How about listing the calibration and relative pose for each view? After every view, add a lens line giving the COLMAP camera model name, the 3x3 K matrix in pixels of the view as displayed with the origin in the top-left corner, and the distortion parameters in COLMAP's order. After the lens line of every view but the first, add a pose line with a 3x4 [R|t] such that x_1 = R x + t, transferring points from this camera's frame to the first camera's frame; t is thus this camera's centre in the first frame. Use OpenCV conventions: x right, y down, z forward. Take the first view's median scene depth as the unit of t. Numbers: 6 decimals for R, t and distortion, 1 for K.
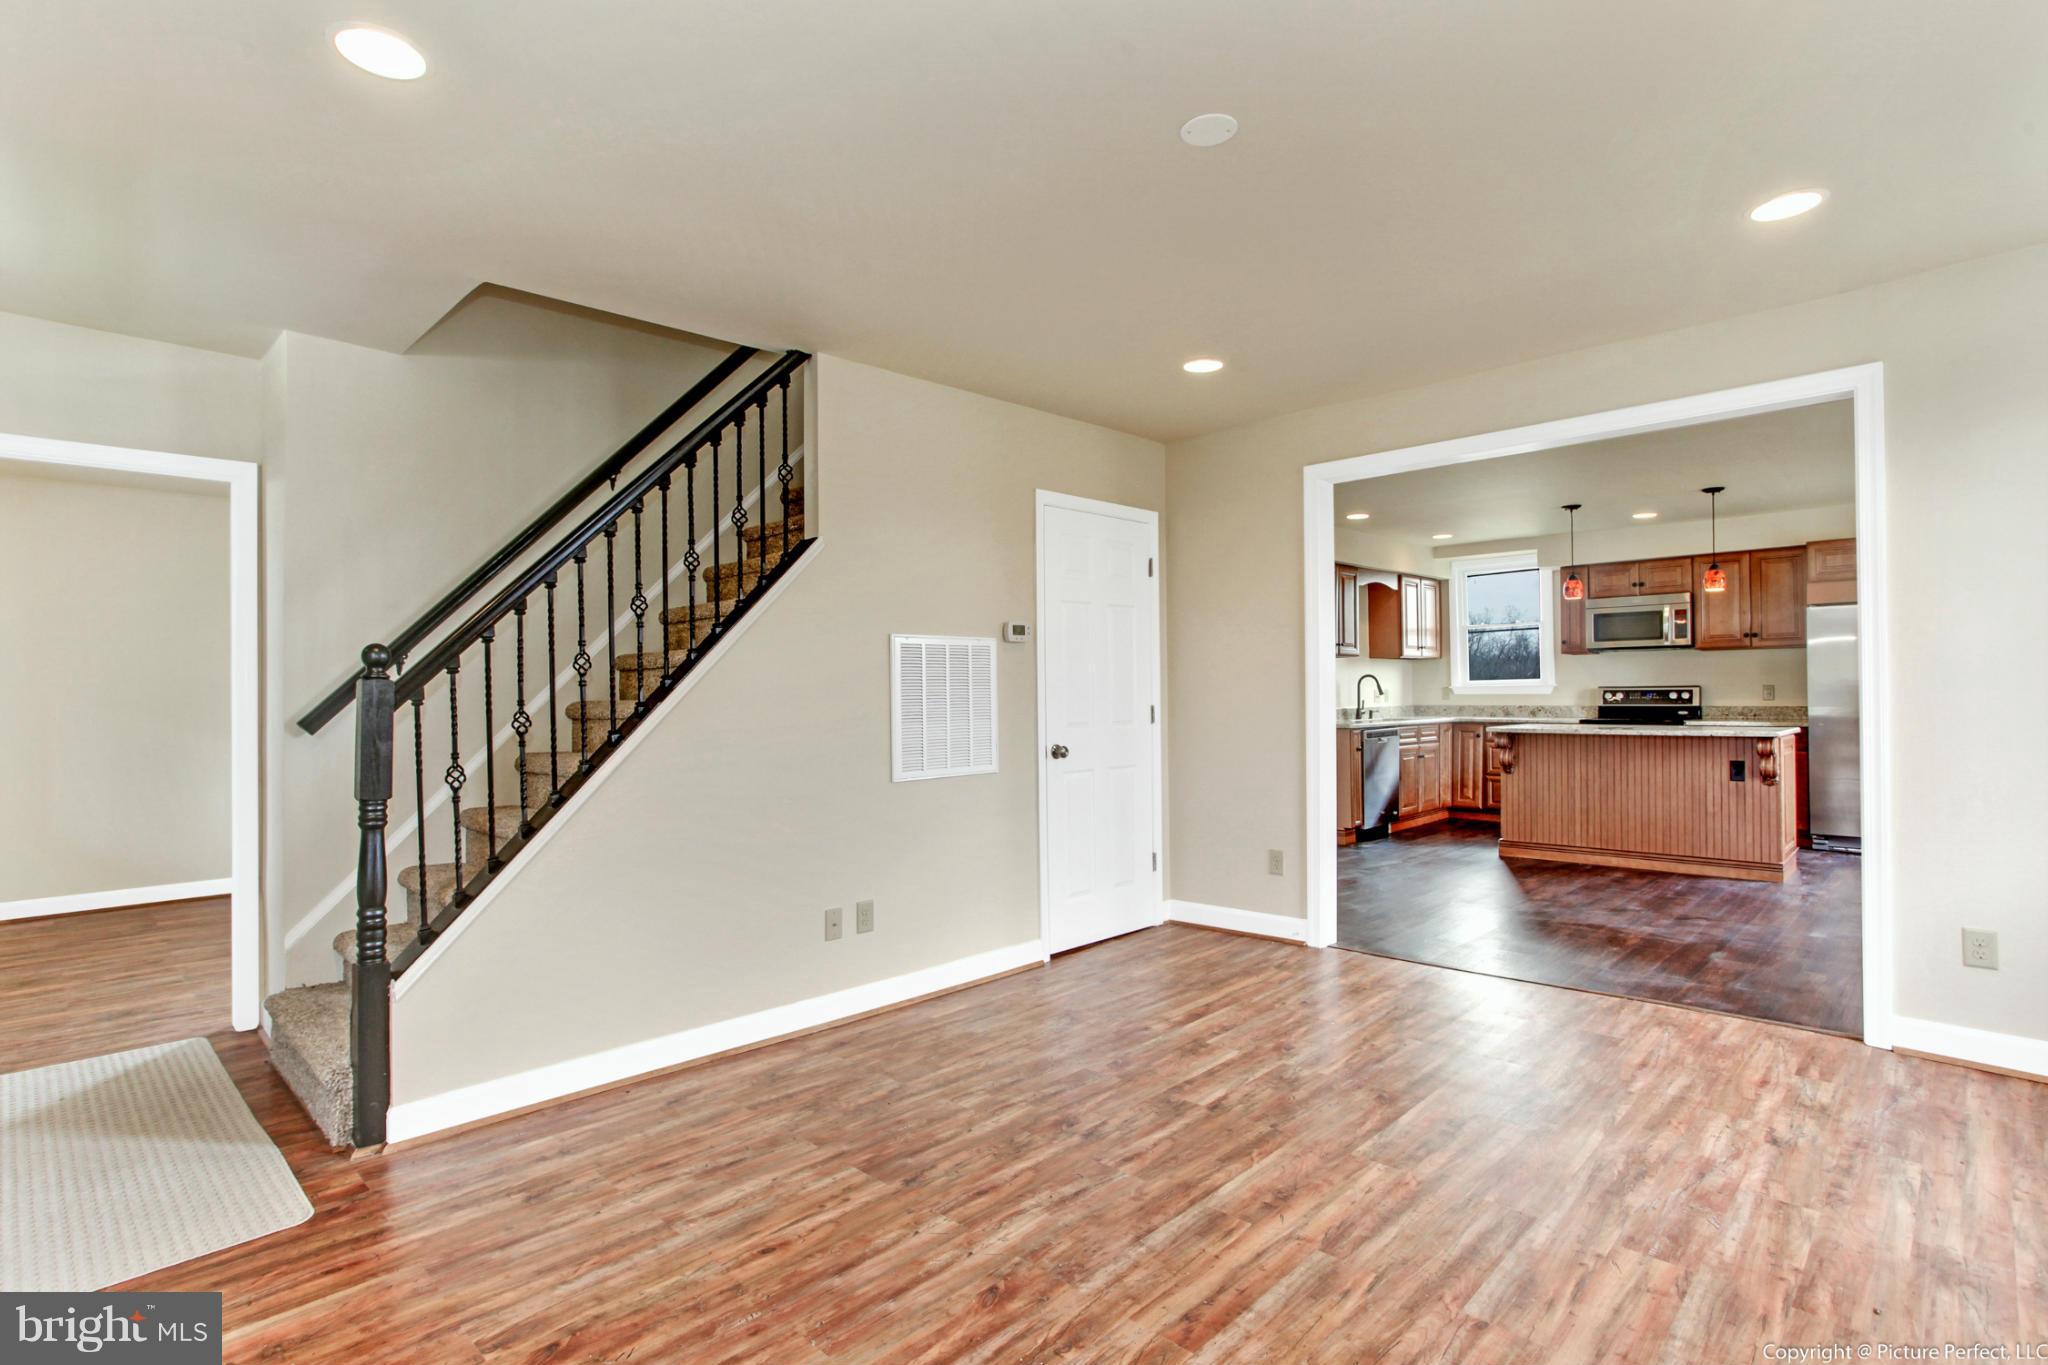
lens RADIAL K [[998.1, 0, 994.9], [0, 998.1, 674.9], [0, 0, 1]] dist [-0.080368, 0.040994]
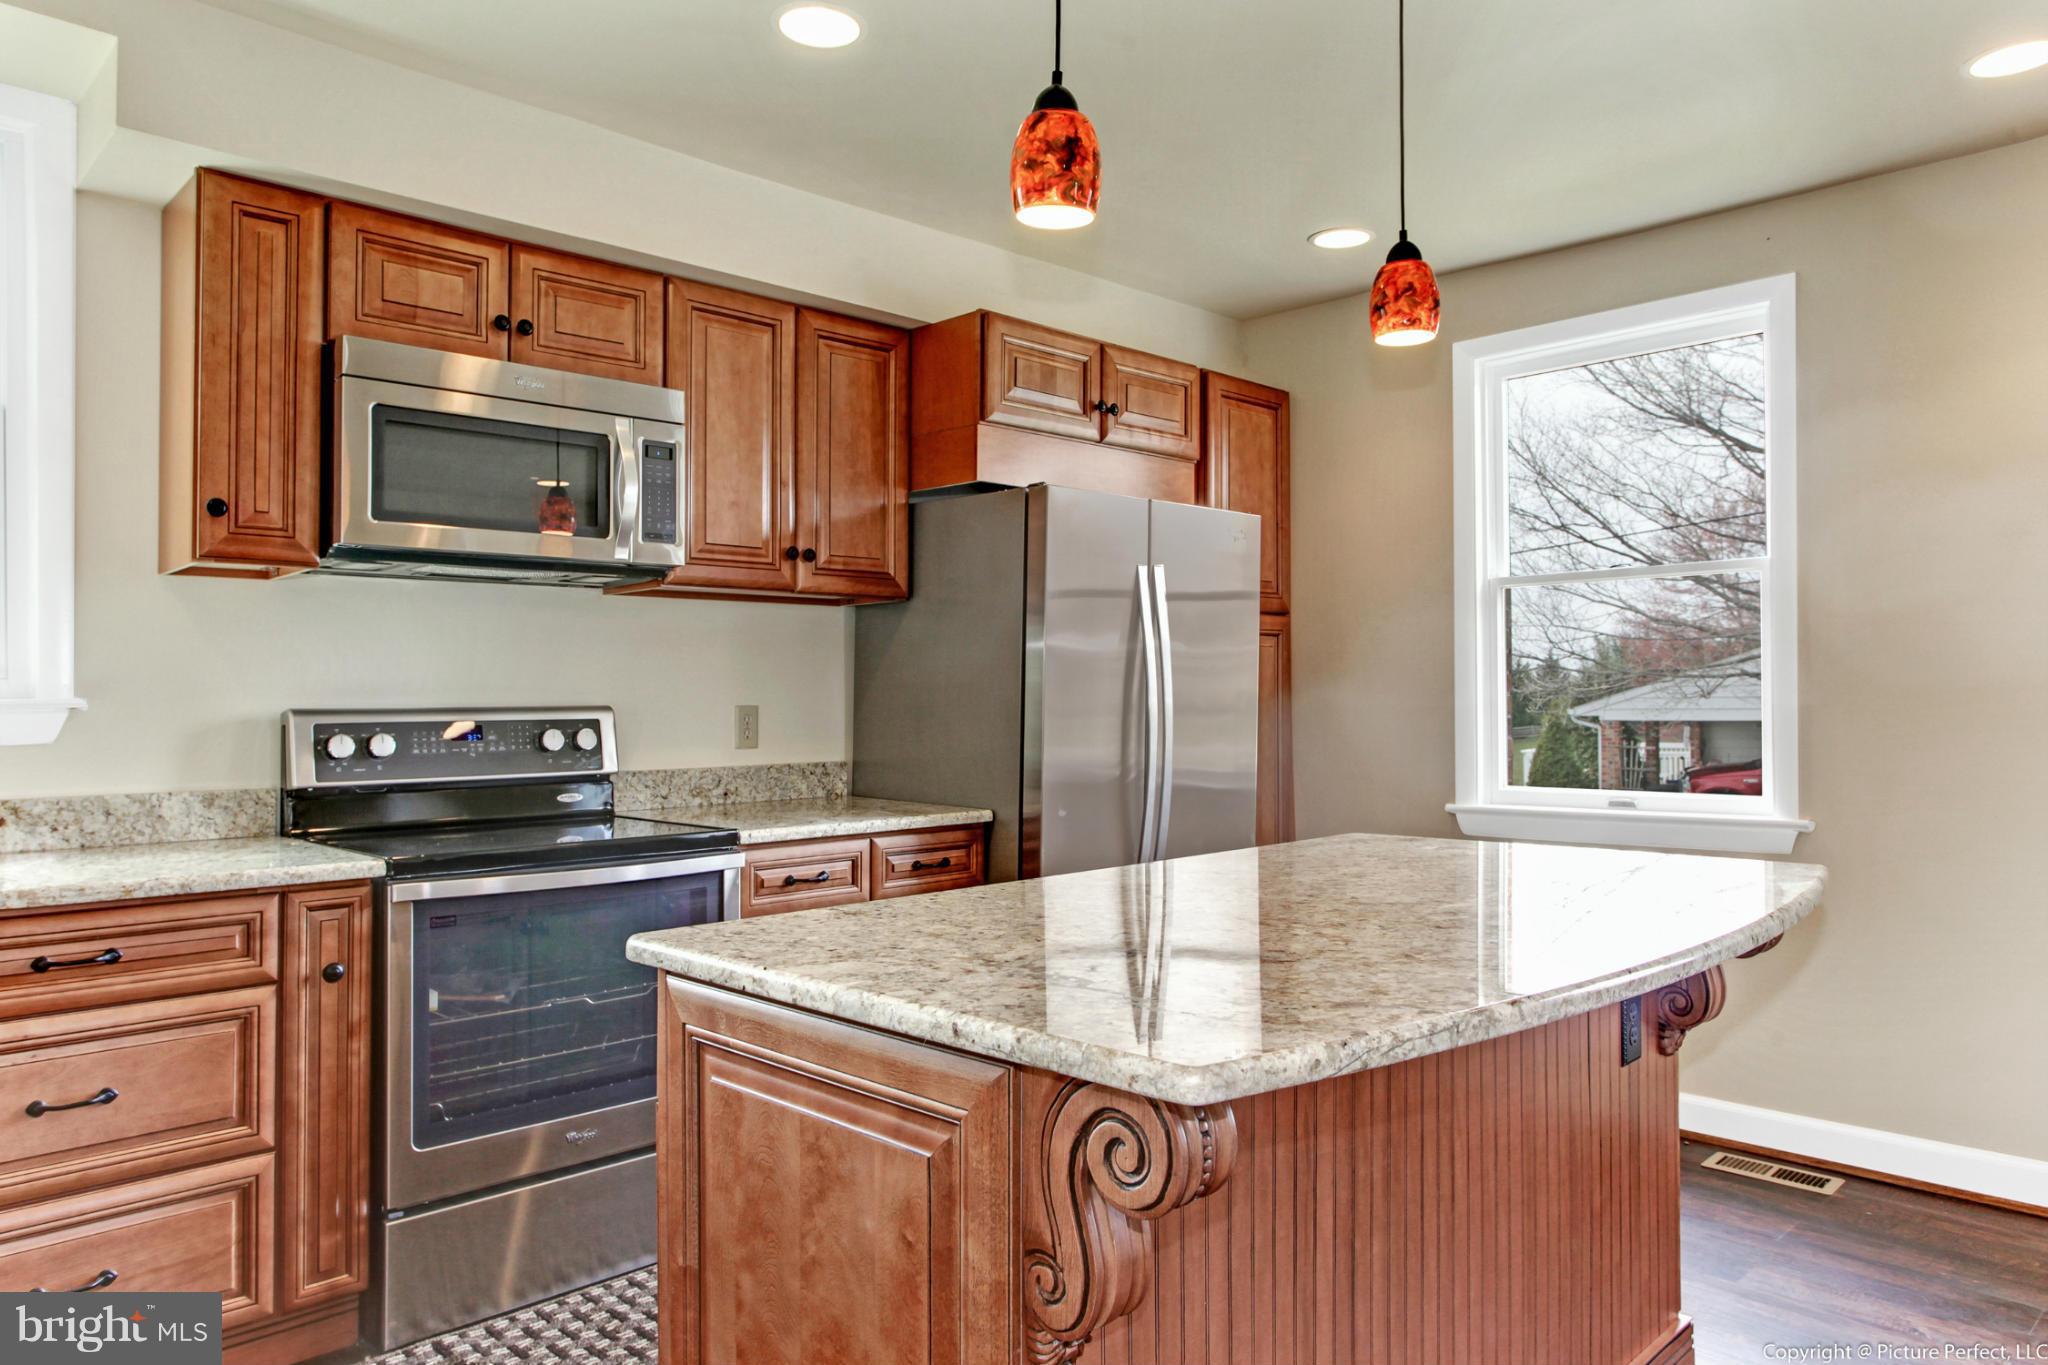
lens RADIAL K [[1356.0, 0, 998.1], [0, 1356.0, 679.1], [0, 0, 1]] dist [-0.031998, 0.027014]
pose [[-0.000299, 0.023797, 0.999717, 0.321526], [-0.008854, 0.999678, -0.023798, 0.012488], [-0.999961, -0.008859, -0.000088, 0.945419]]
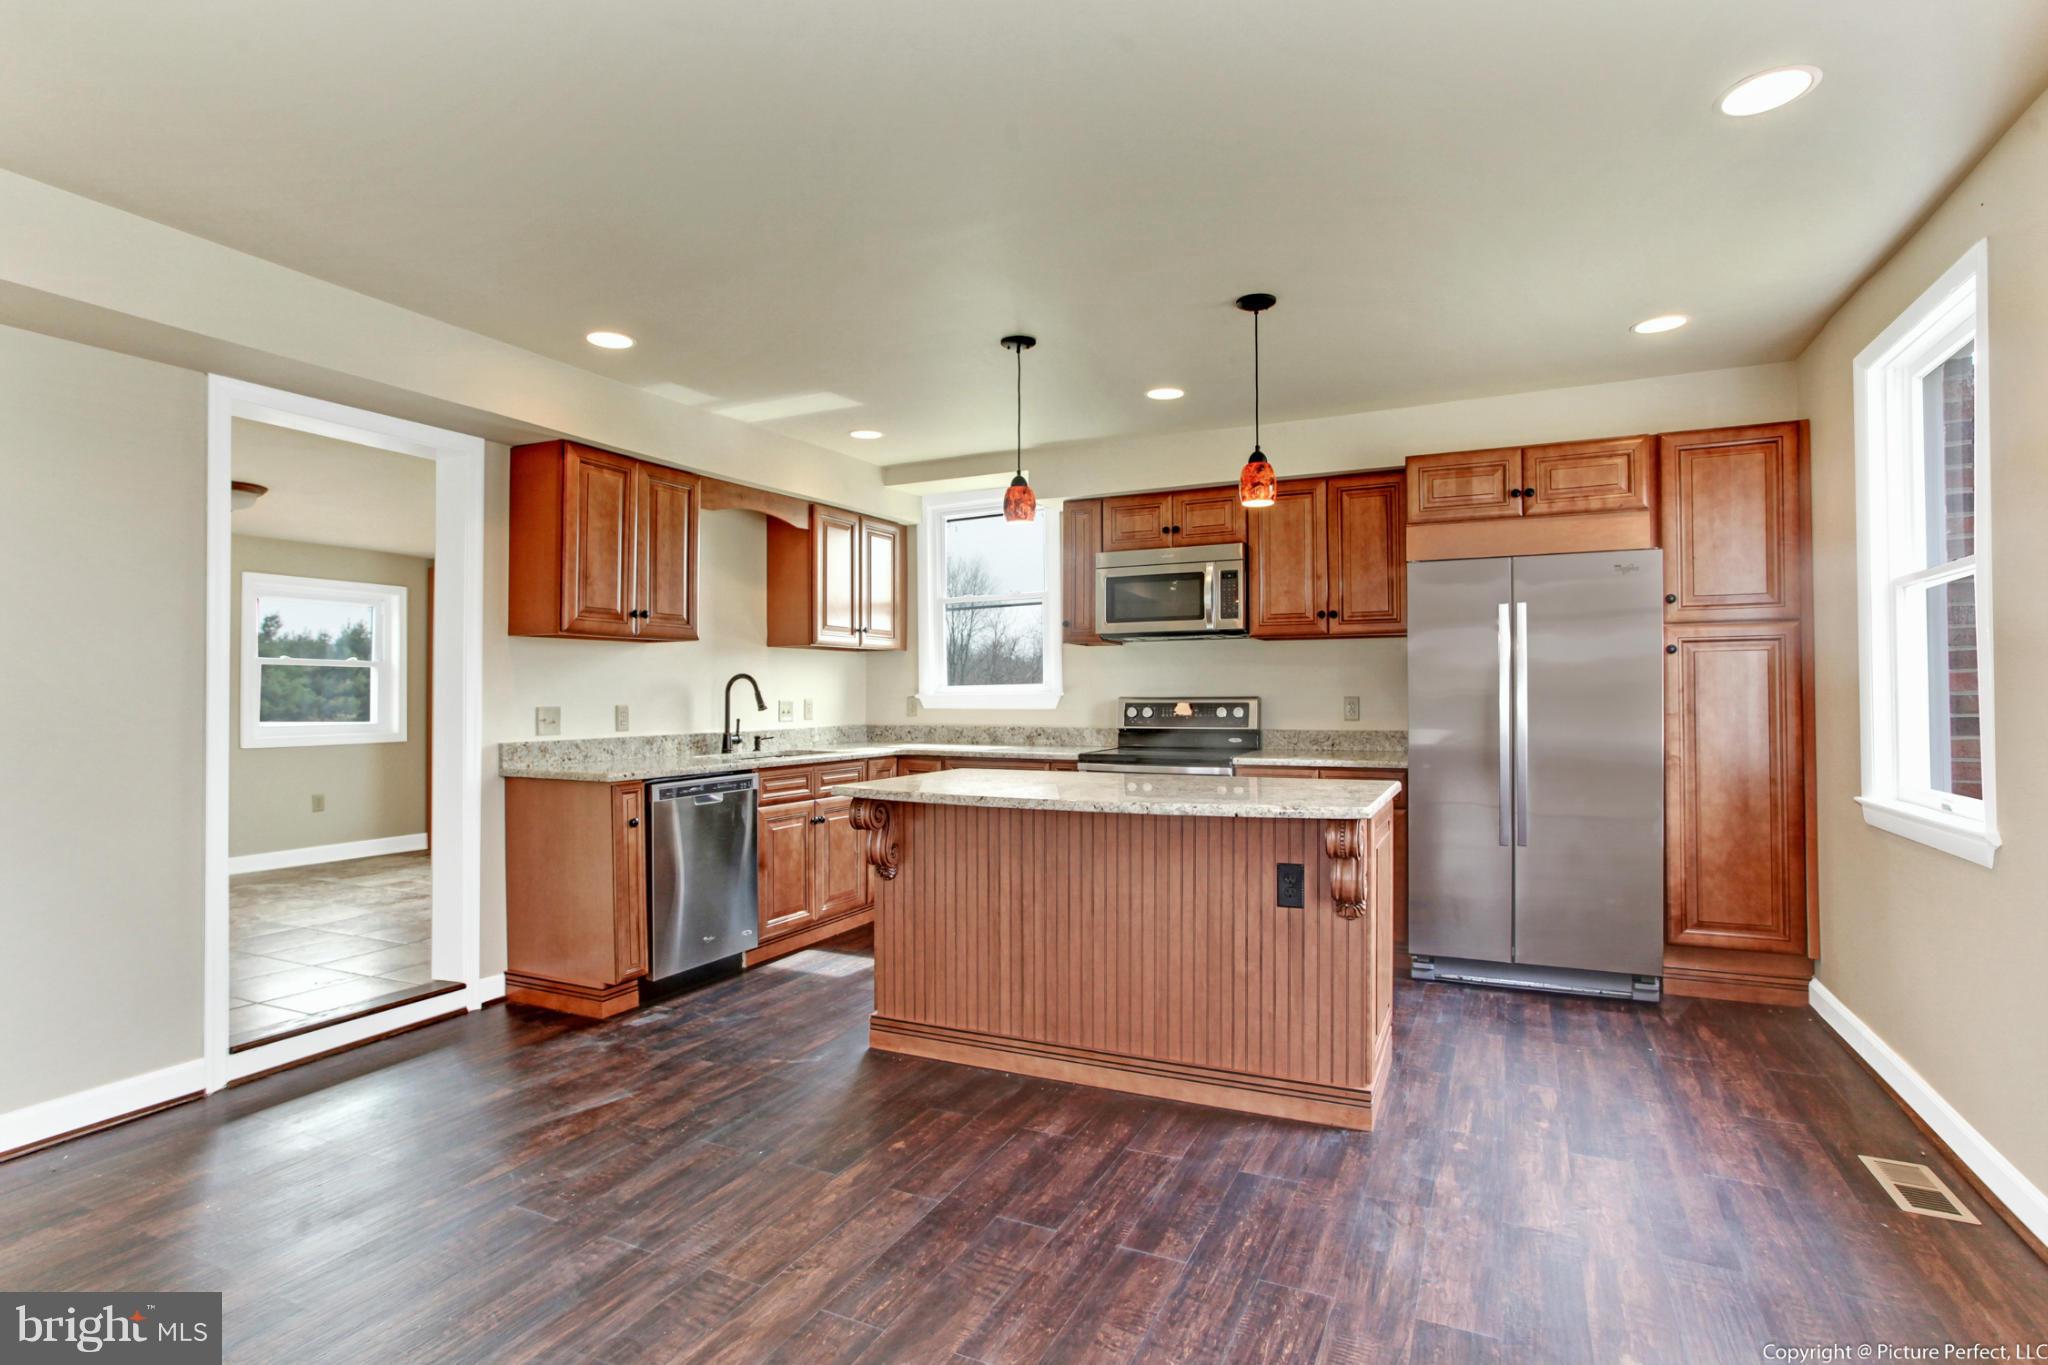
lens RADIAL K [[1010.3, 0, 1024.0], [0, 1010.3, 682.5], [0, 0, 1]] dist [-0.054400, 0.042714]
pose [[0.936293, 0.008021, 0.351129, 0.387271], [-0.009344, 0.999954, 0.002073, 0.002079], [-0.351096, -0.005222, 0.936325, 0.479537]]
